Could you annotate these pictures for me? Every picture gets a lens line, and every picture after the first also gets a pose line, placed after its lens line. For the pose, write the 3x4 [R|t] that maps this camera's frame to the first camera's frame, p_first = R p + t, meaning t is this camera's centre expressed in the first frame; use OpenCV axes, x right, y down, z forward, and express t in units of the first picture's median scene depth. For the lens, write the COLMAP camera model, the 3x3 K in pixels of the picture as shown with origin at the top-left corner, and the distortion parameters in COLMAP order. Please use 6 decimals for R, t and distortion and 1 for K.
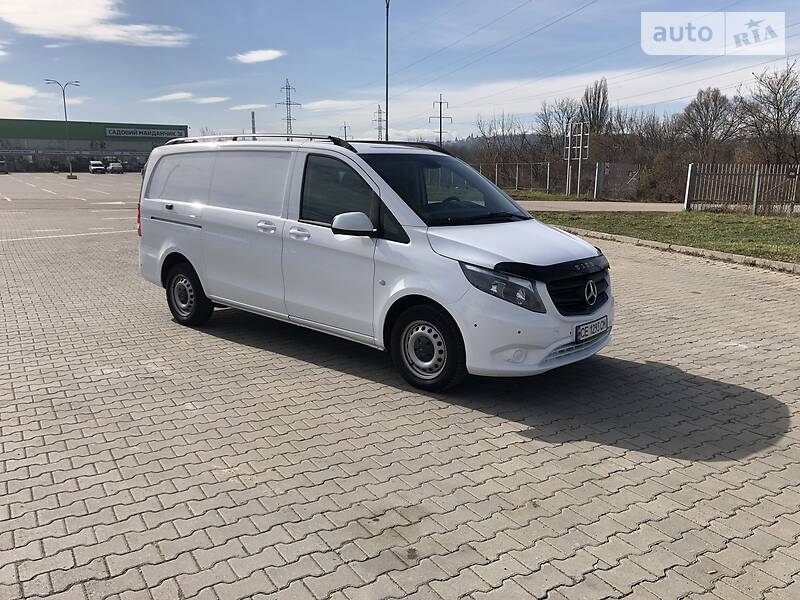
lens RADIAL K [[665.1, 0, 400.7], [0, 665.1, 295.4], [0, 0, 1]] dist [0.046737, -0.067302]
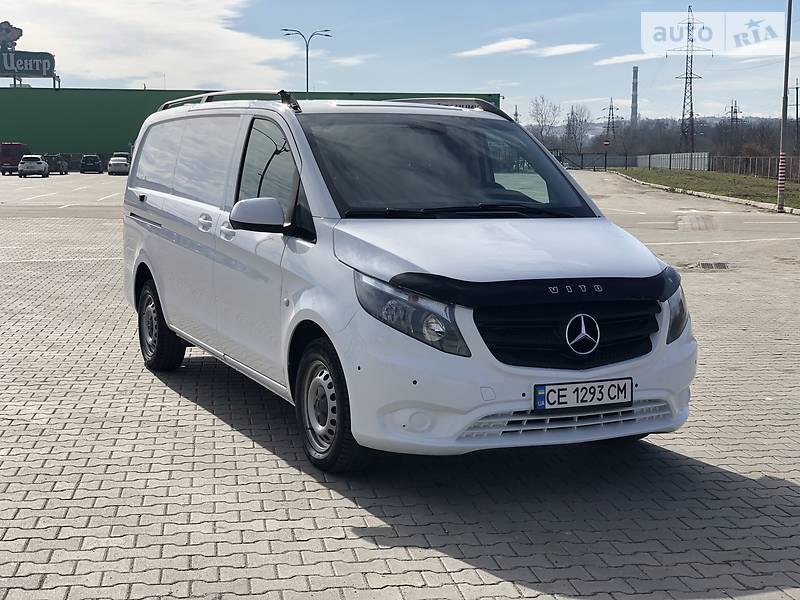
lens RADIAL K [[1222.4, 0, 400.0], [0, 1222.4, 300.0], [0, 0, 1]] dist [0.004171, 0.032103]
pose [[0.912994, 0.042401, -0.405763, 0.577140], [-0.074806, 0.995121, -0.064333, 0.048517], [0.401055, 0.089089, 0.911712, -0.063411]]
